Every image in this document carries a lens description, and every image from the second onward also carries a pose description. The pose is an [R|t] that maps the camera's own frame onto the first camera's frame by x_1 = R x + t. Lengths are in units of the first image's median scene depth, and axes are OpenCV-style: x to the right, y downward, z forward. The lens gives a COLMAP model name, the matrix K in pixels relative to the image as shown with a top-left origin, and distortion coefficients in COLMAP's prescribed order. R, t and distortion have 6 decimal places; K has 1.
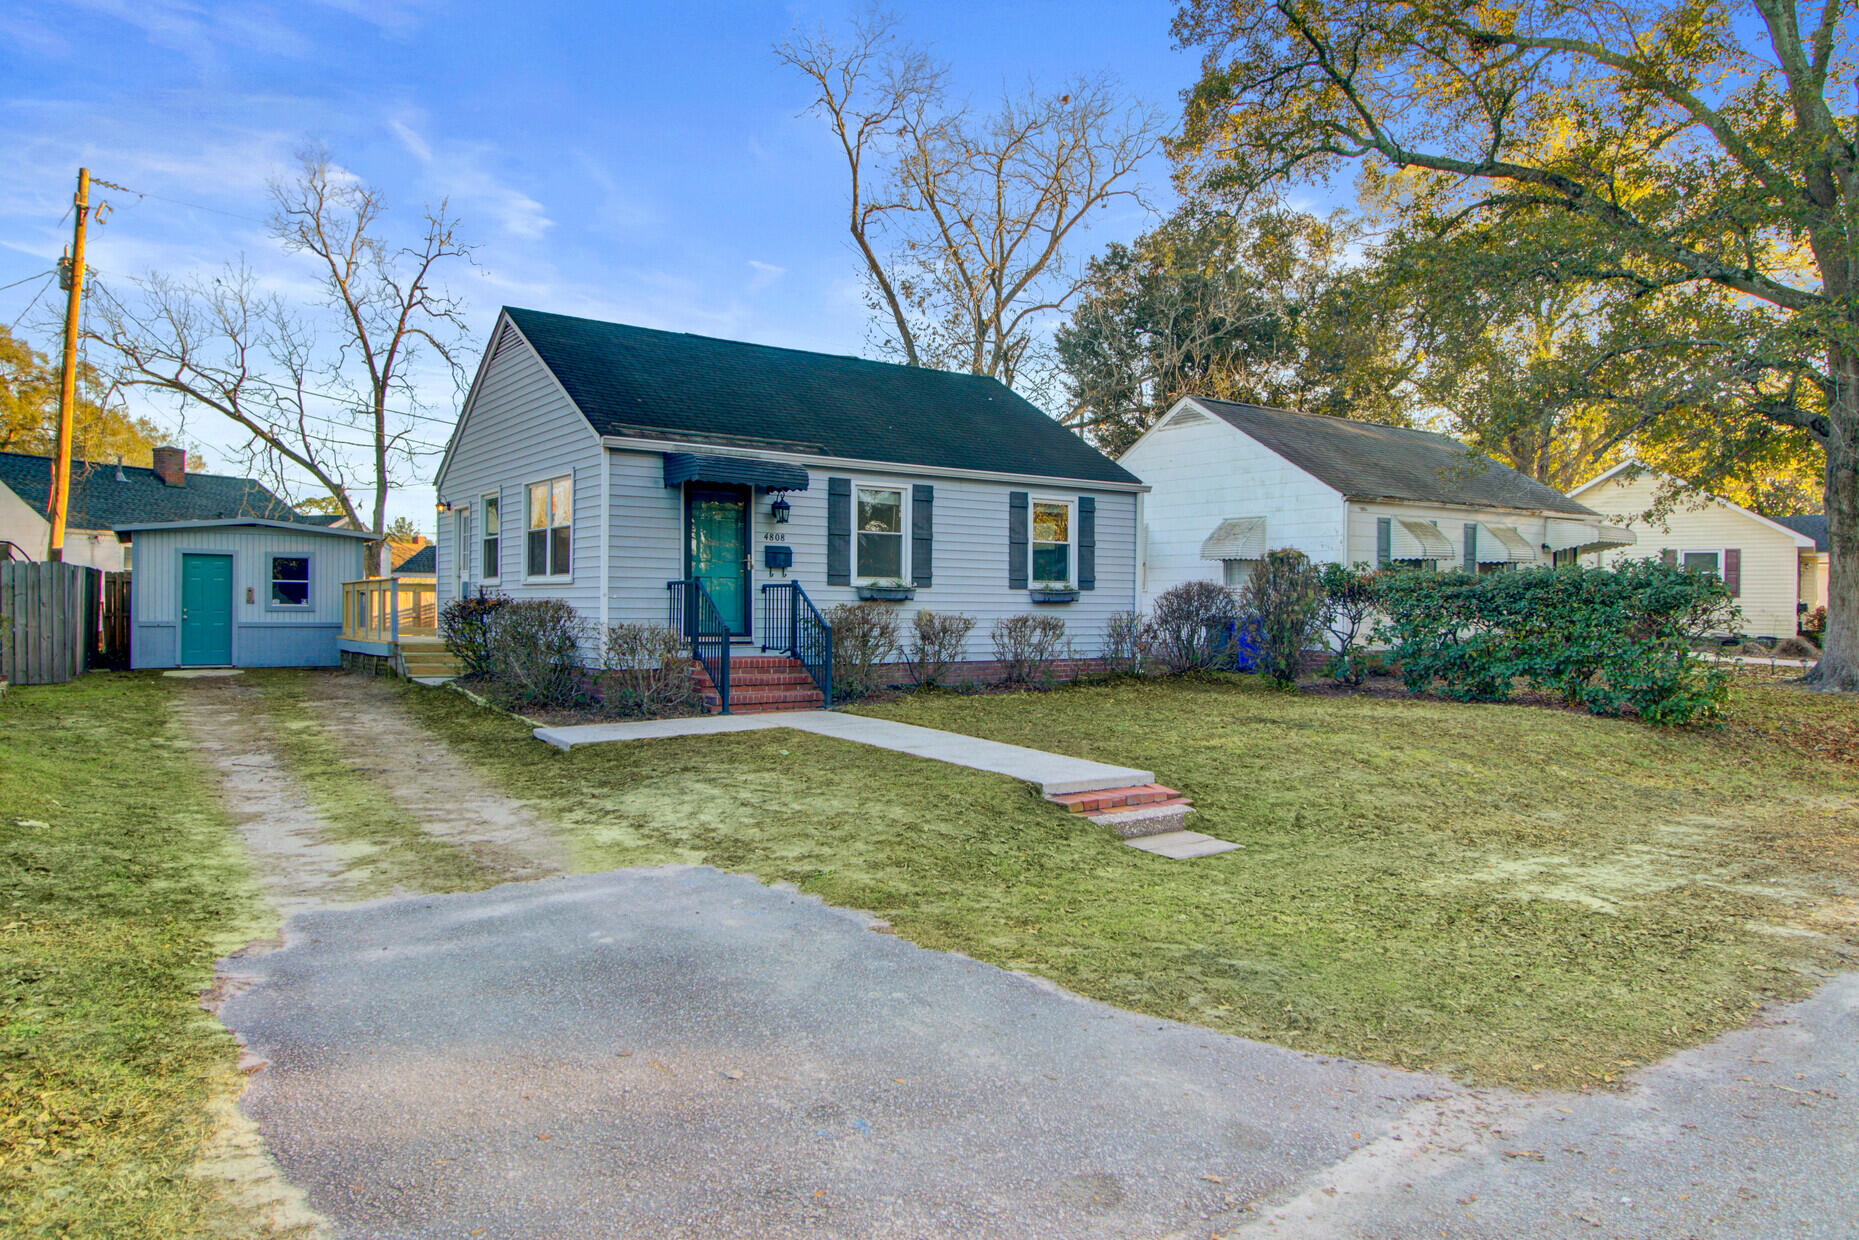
lens RADIAL K [[1229.3, 0, 938.9], [0, 1229.3, 620.2], [0, 0, 1]] dist [0.004872, -0.000304]
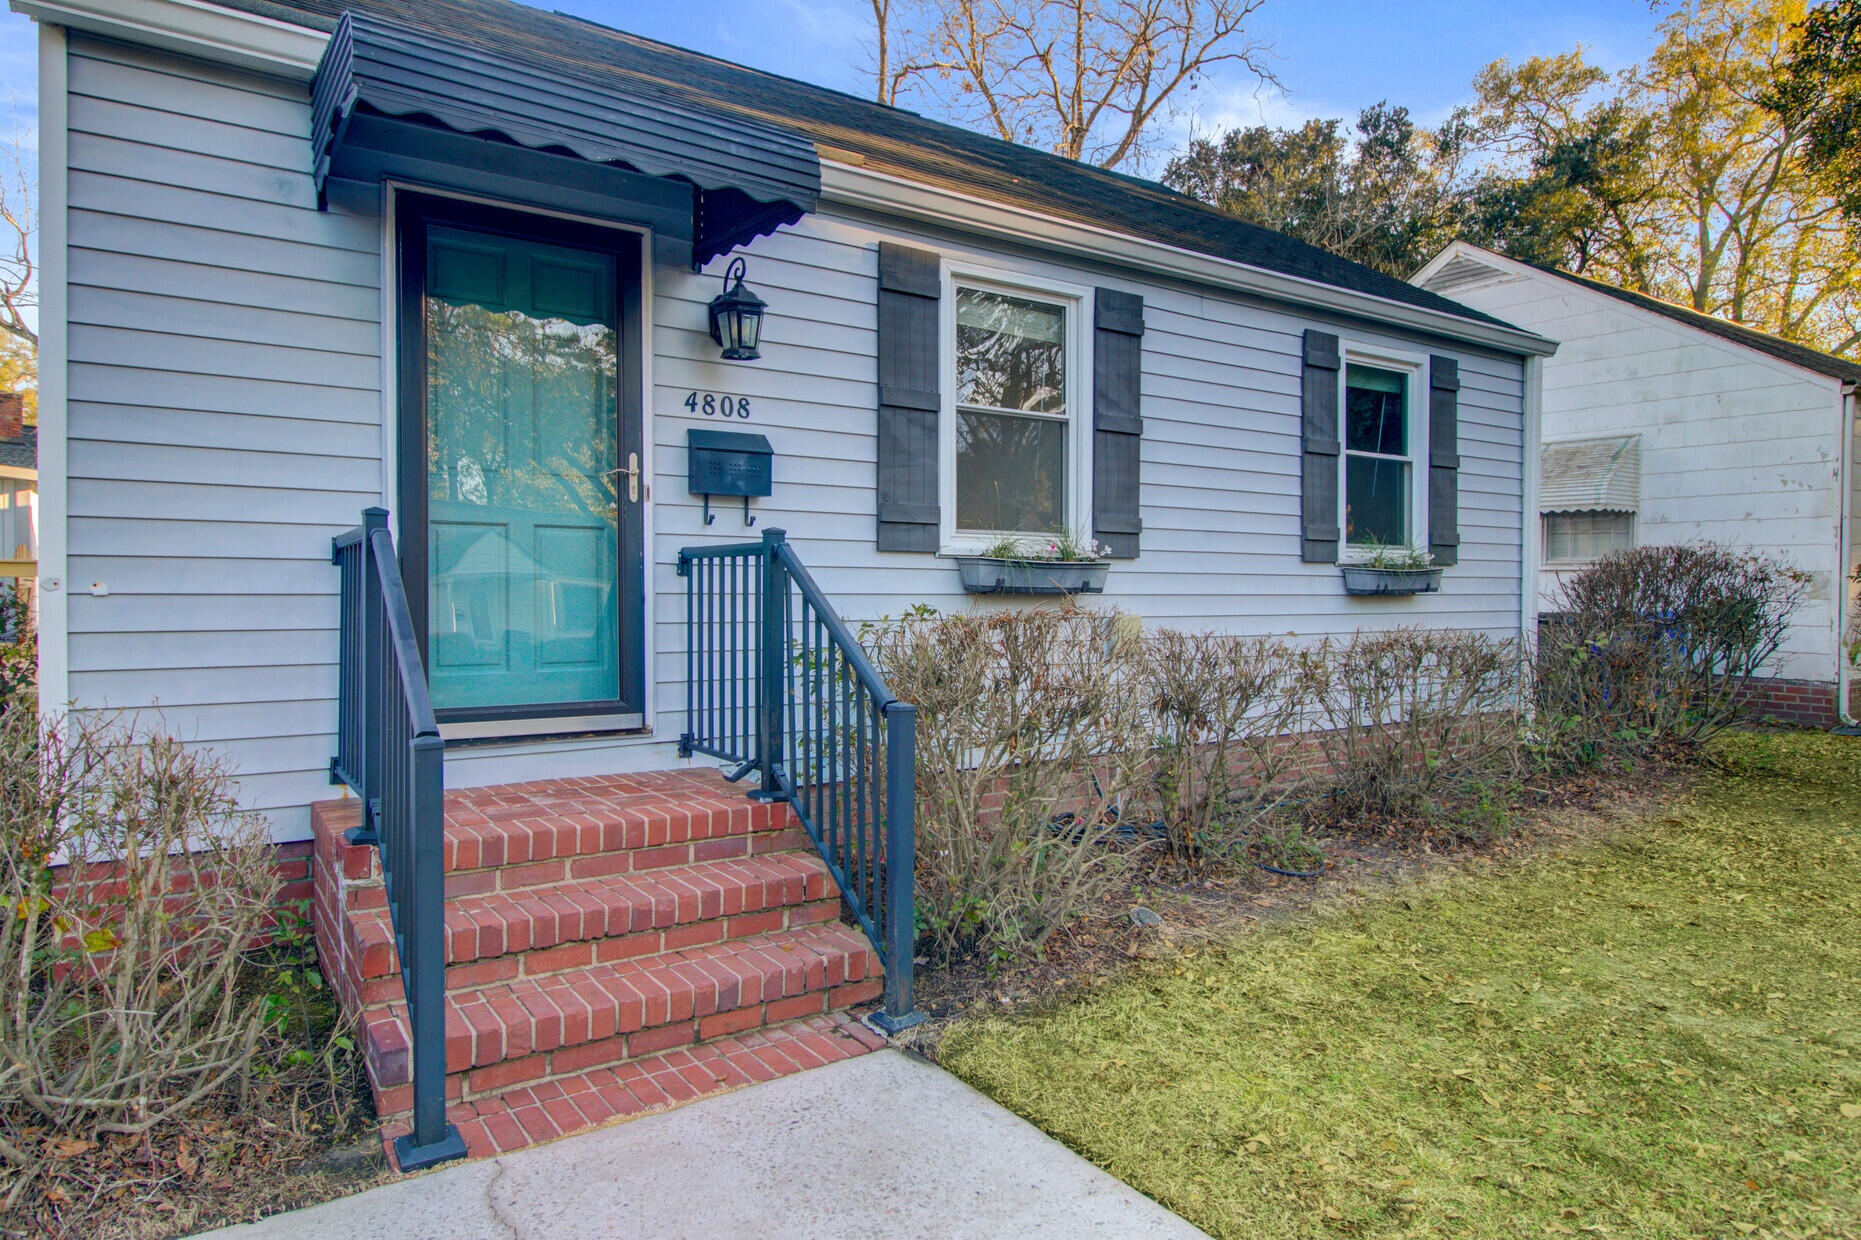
lens RADIAL K [[1151.0, 0, 926.0], [0, 1151.0, 609.1], [0, 0, 1]] dist [-0.027905, -0.000234]
pose [[0.999839, -0.004436, -0.017414, -0.070147], [0.004543, 0.999971, 0.006130, -0.013889], [0.017386, -0.006208, 0.999830, 0.666642]]
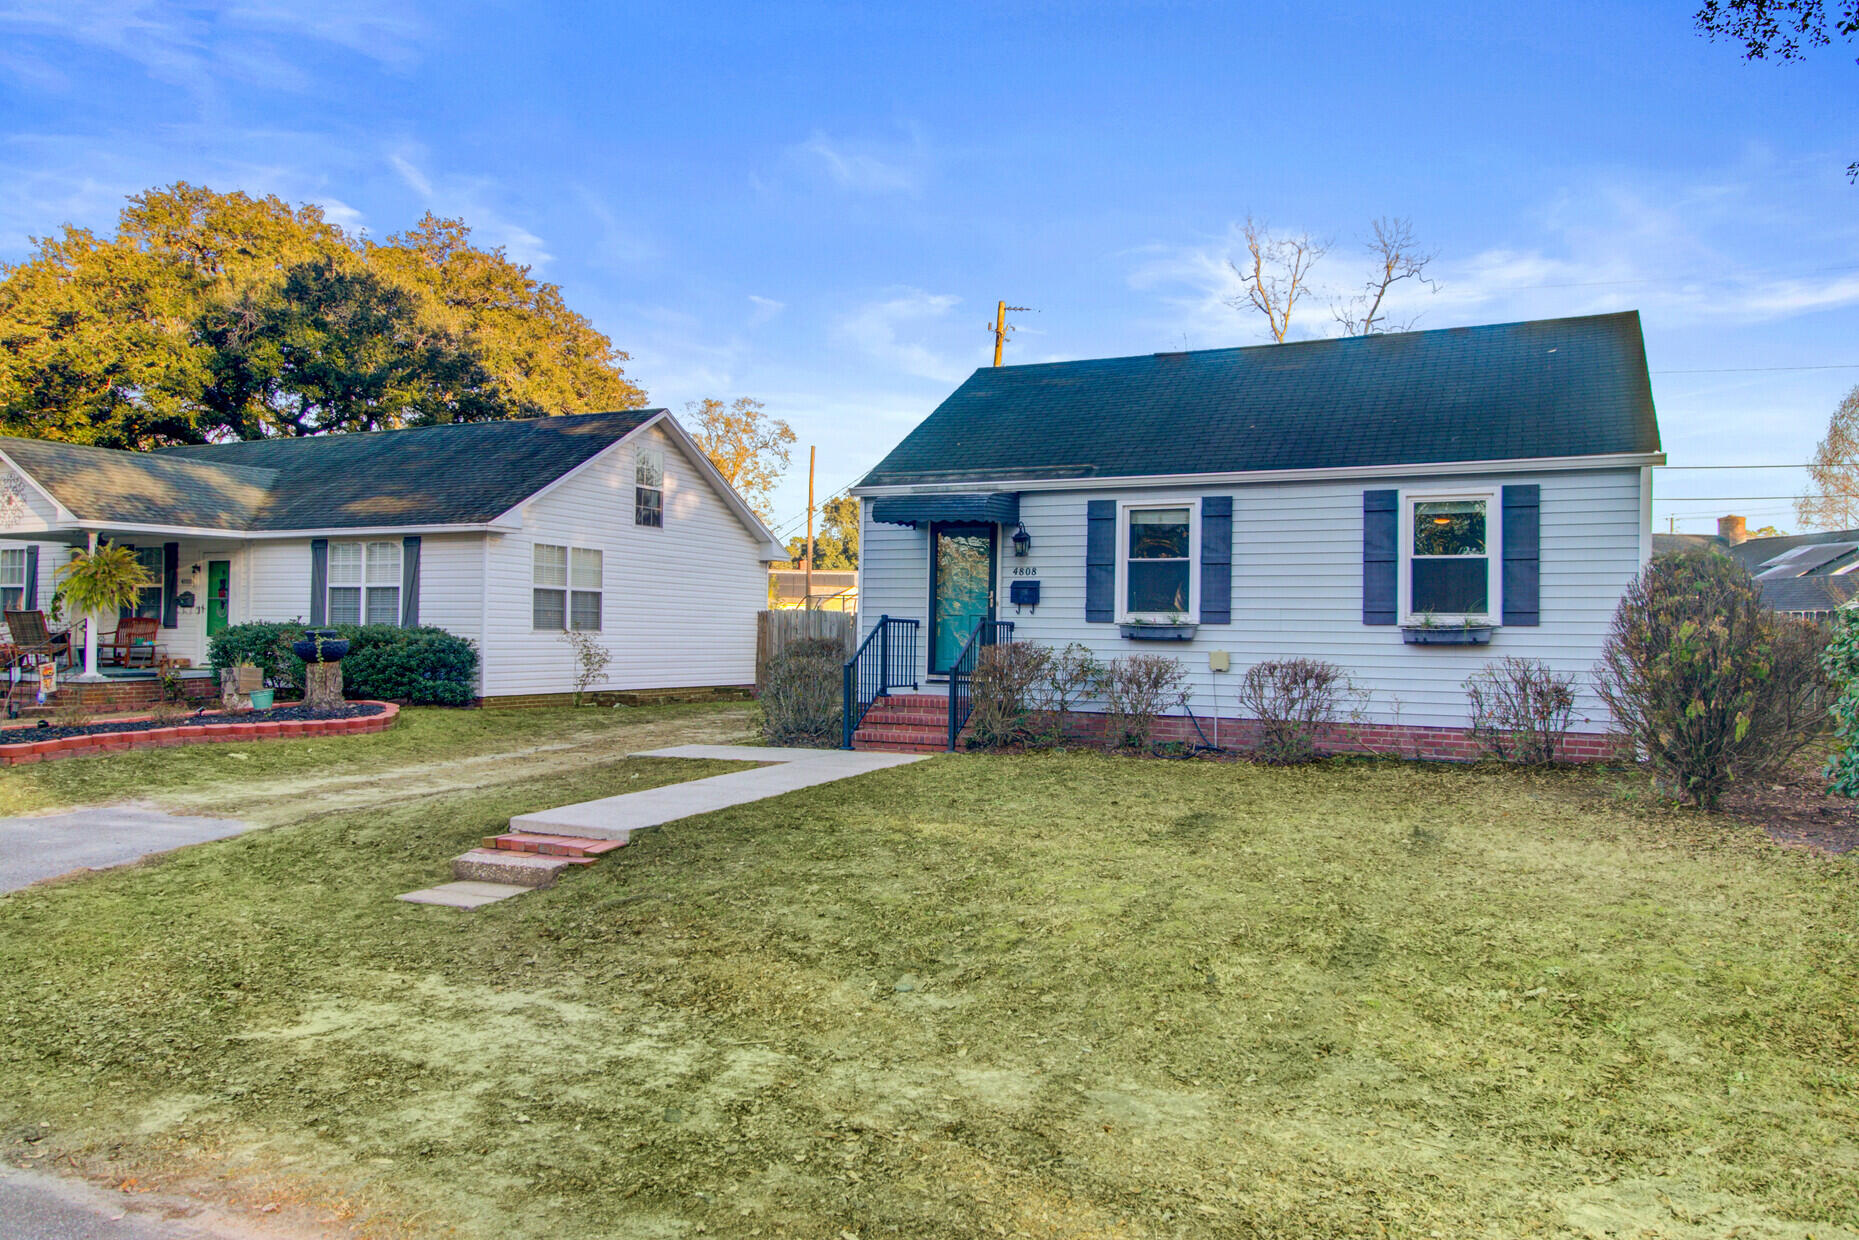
lens RADIAL K [[1229.3, 0, 929.5], [0, 1229.3, 620.6], [0, 0, 1]] dist [0.004872, -0.000304]
pose [[0.487718, -0.013245, -0.872901, 0.621419], [-0.021820, 0.999388, -0.027356, -0.002809], [0.872729, 0.032389, 0.487130, 0.464405]]
